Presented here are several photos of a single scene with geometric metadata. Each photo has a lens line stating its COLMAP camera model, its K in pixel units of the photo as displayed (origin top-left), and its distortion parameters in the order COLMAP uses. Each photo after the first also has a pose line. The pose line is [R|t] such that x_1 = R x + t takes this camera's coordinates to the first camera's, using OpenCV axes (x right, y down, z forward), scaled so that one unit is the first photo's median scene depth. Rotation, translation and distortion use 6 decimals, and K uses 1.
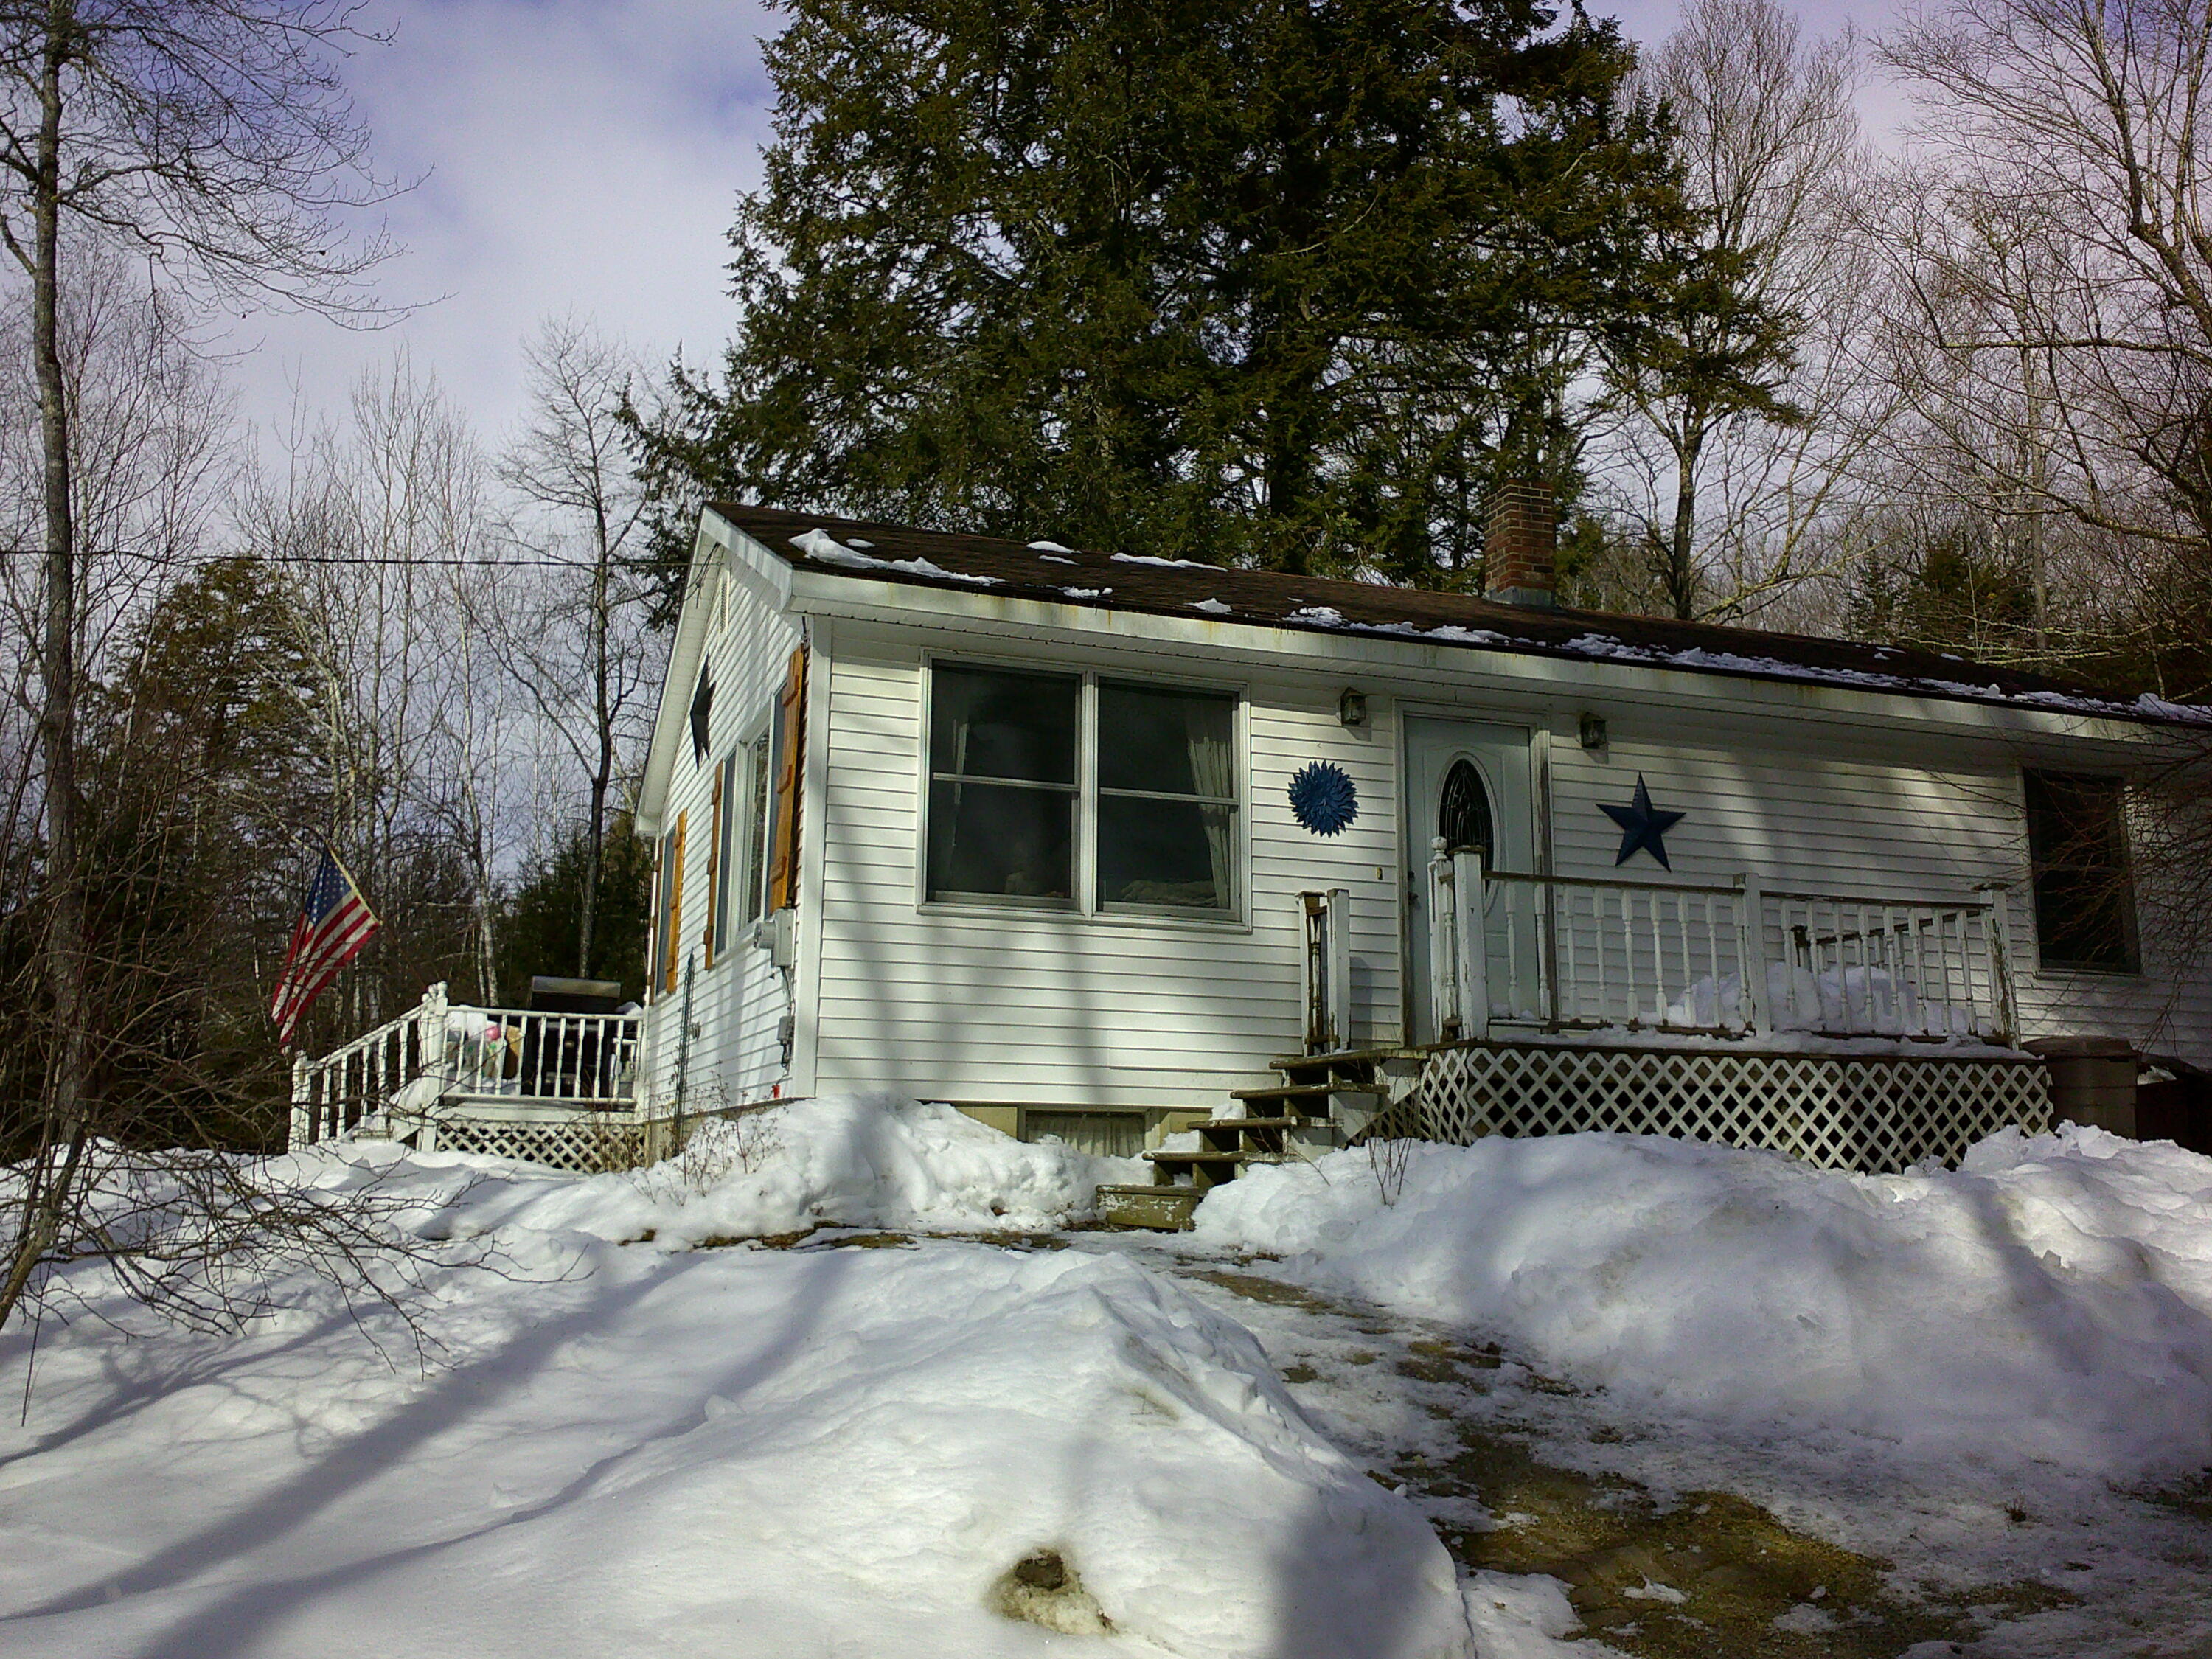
lens RADIAL K [[1883.8, 0, 1106.0], [0, 1883.8, 829.5], [0, 0, 1]] dist [0.020633, -0.045190]
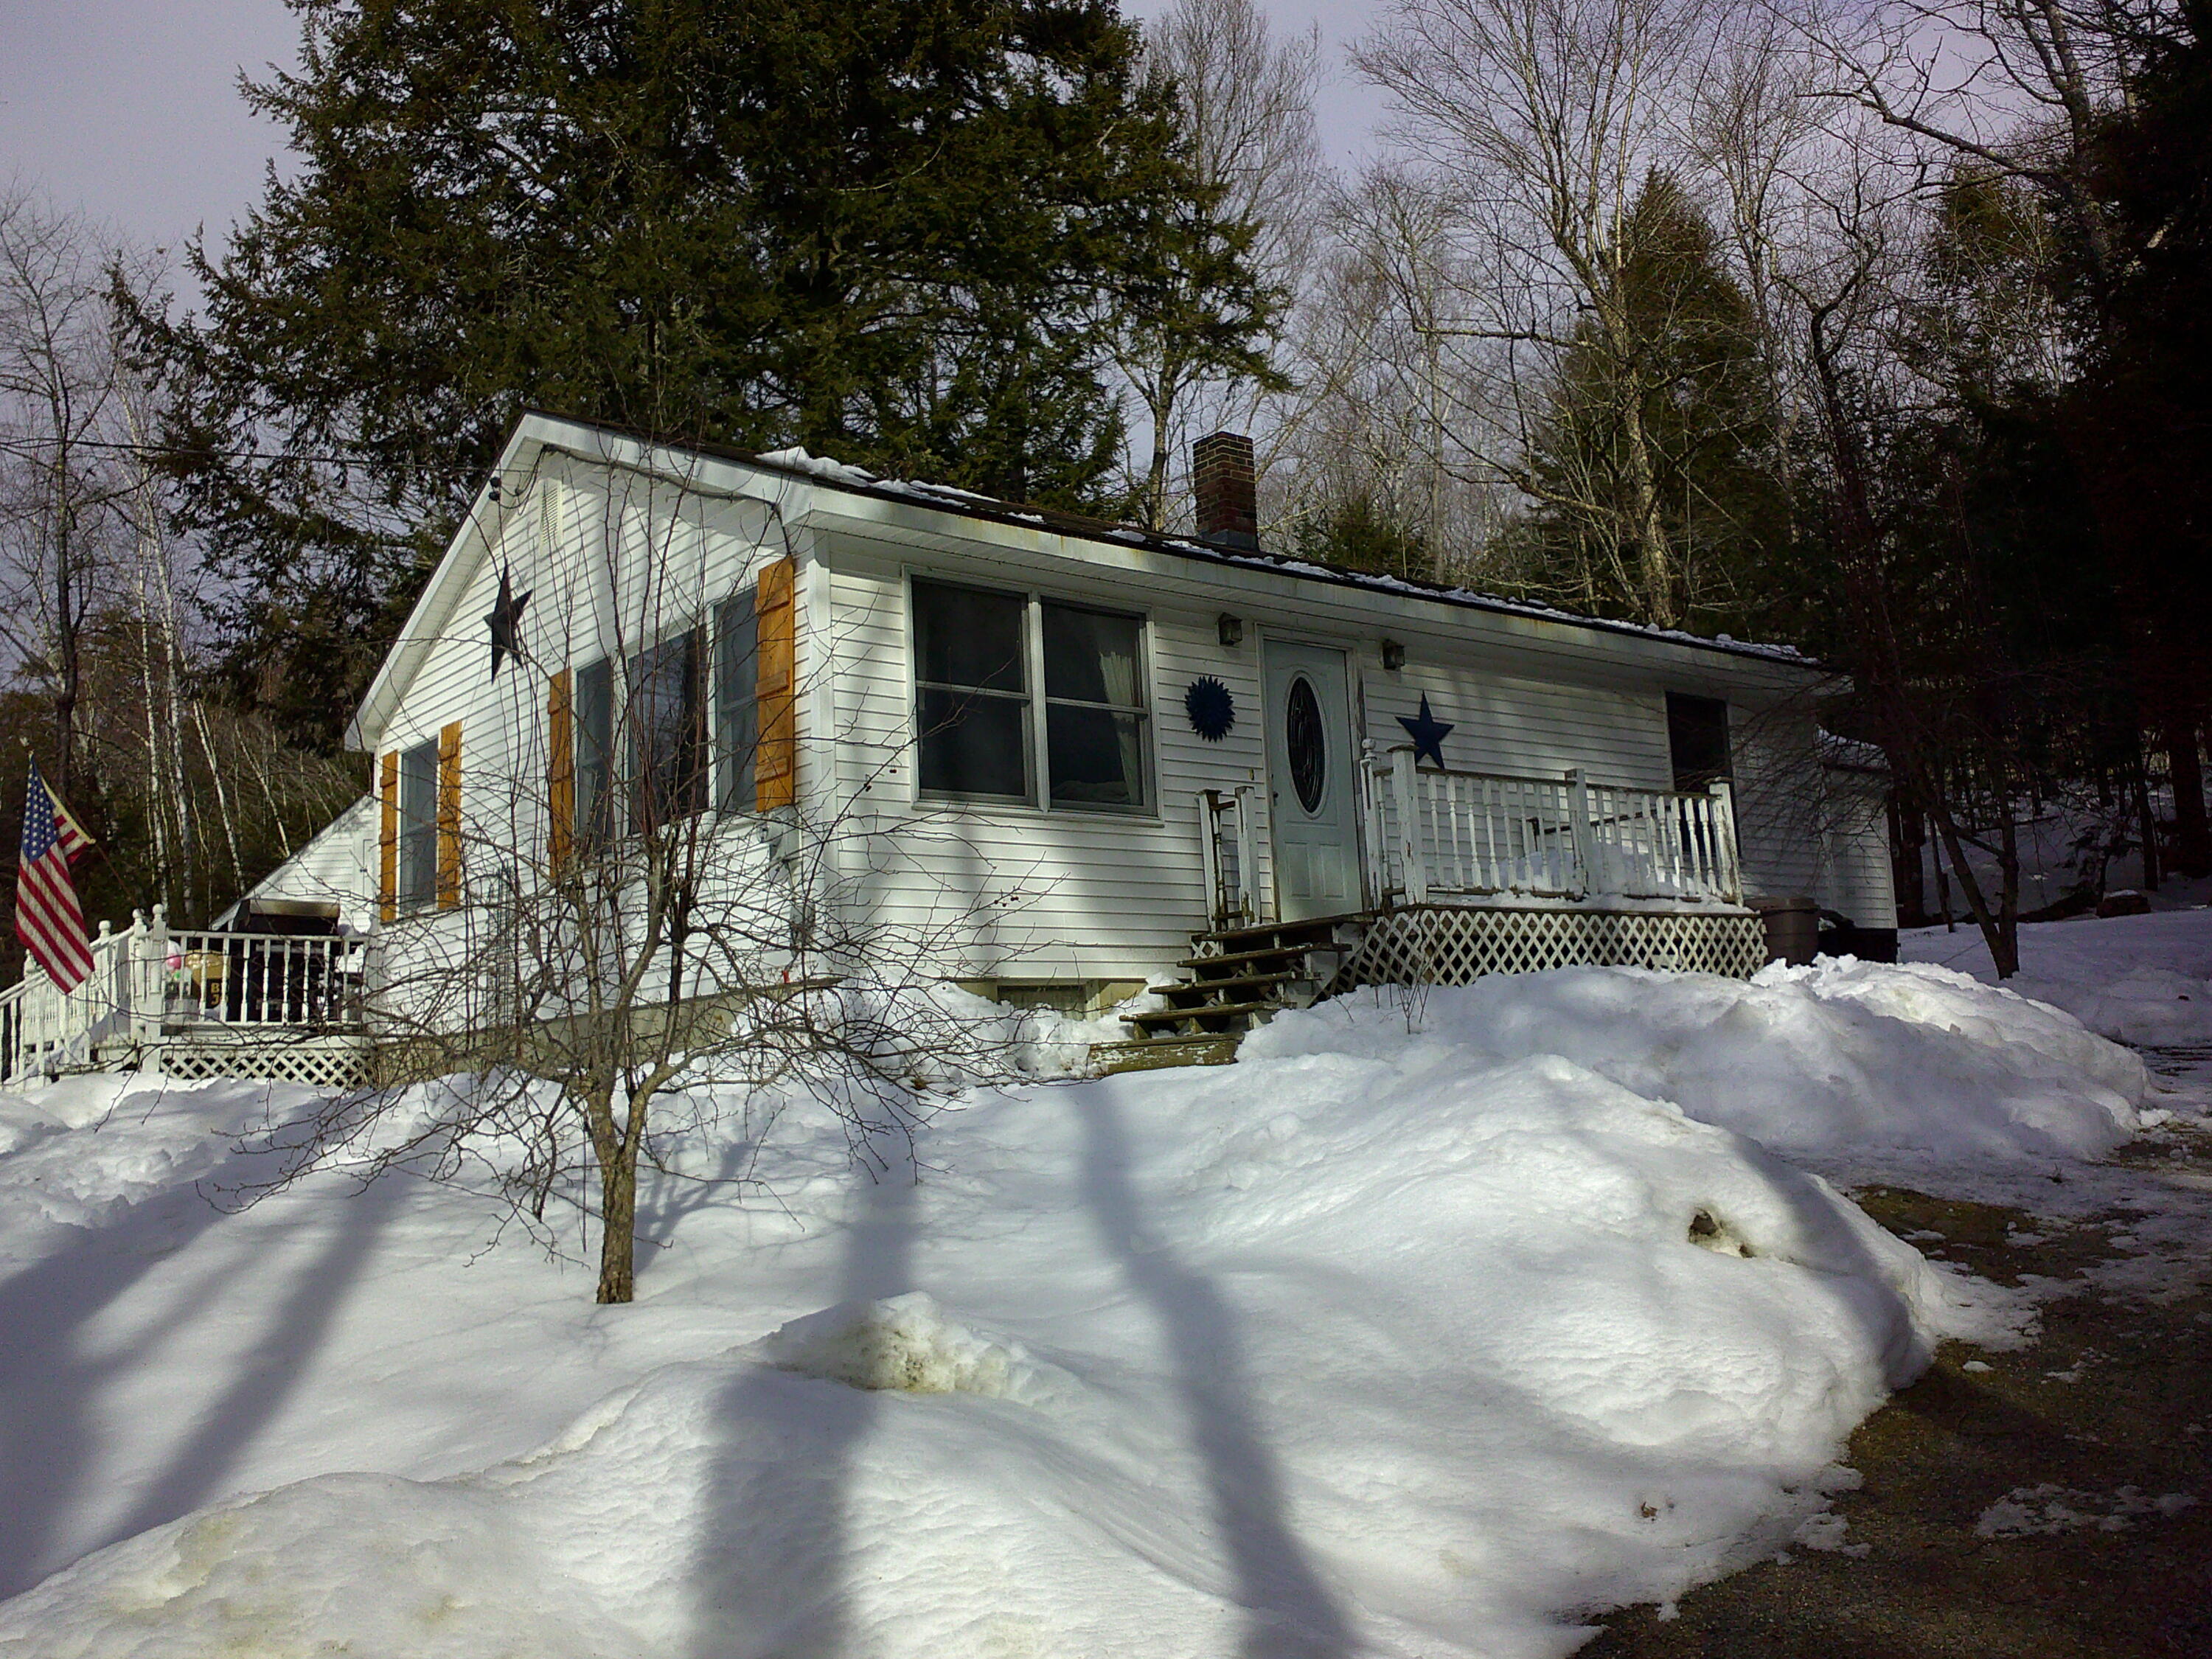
lens RADIAL K [[1889.0, 0, 1095.1], [0, 1889.0, 856.8], [0, 0, 1]] dist [0.011564, 0.002914]
pose [[0.943782, -0.016592, 0.330153, -0.311879], [0.001356, 0.998926, 0.046324, 0.019135], [-0.330567, -0.043272, 0.942790, -0.060607]]
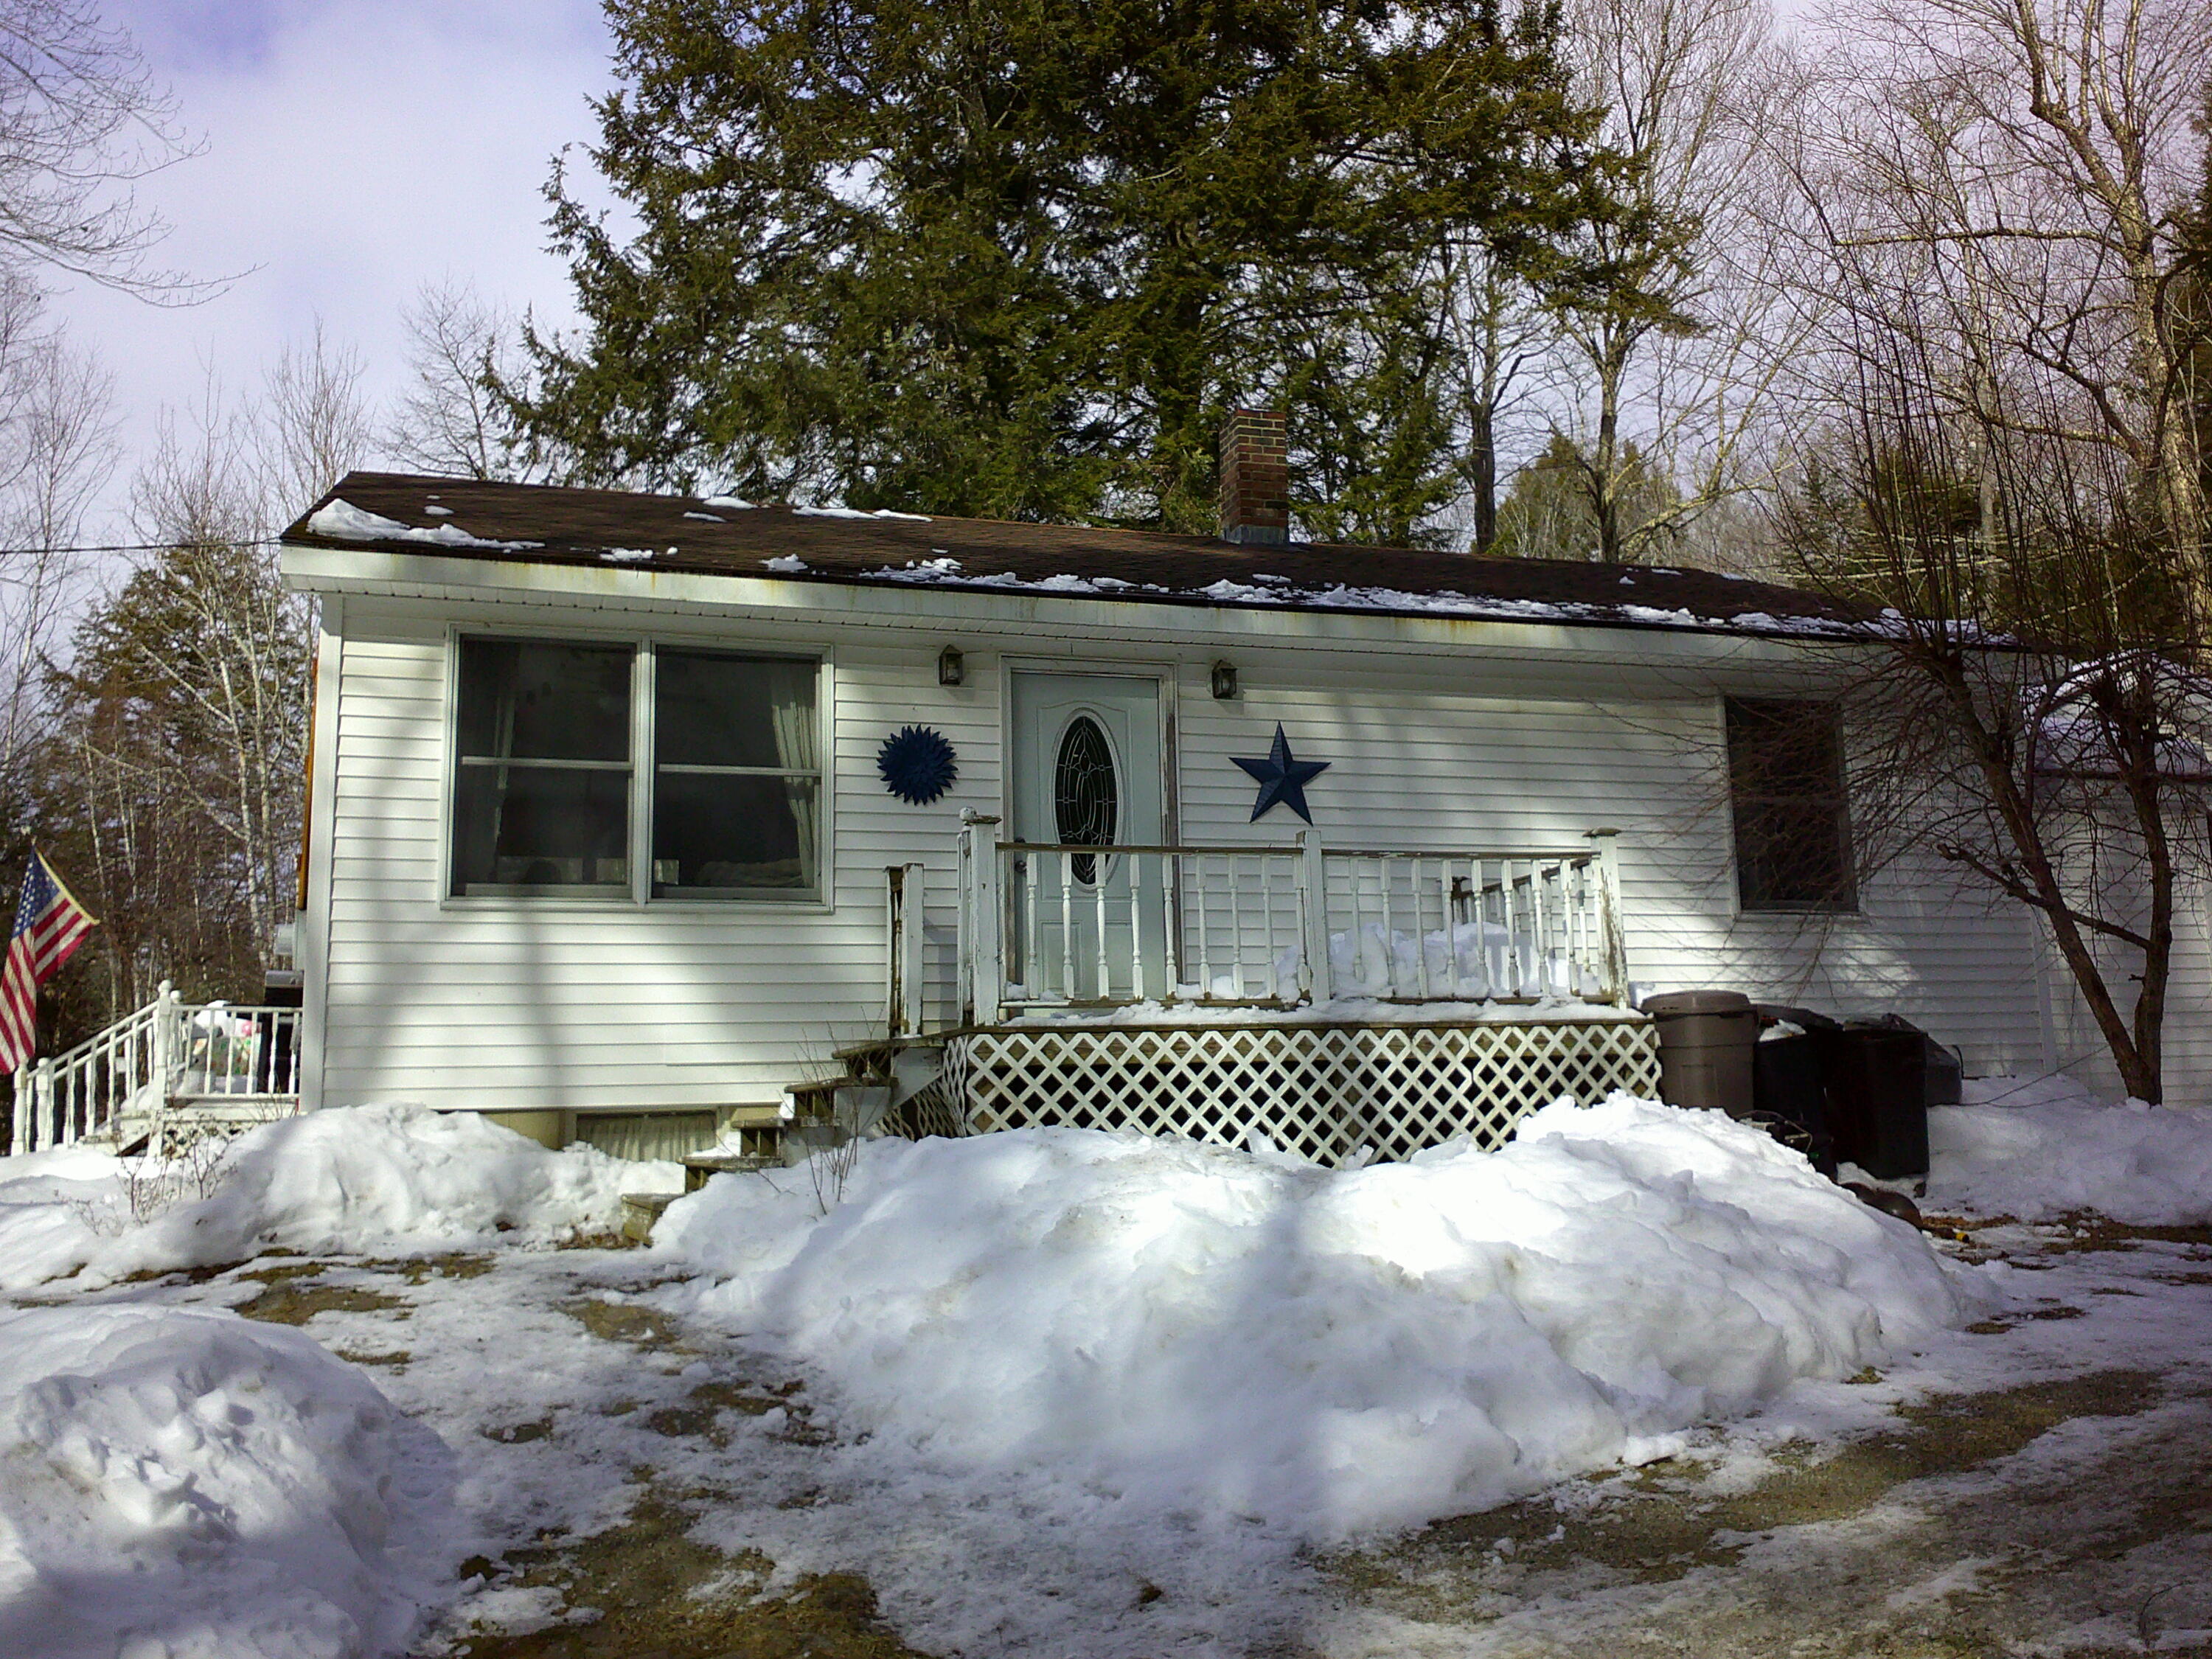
lens RADIAL K [[1907.5, 0, 1083.5], [0, 1907.5, 820.1], [0, 0, 1]] dist [0.037480, -0.075194]
pose [[0.998731, -0.039150, -0.031669, 0.217212], [0.039846, 0.998972, 0.021631, -0.005903], [0.030790, -0.022865, 0.999264, 0.046439]]
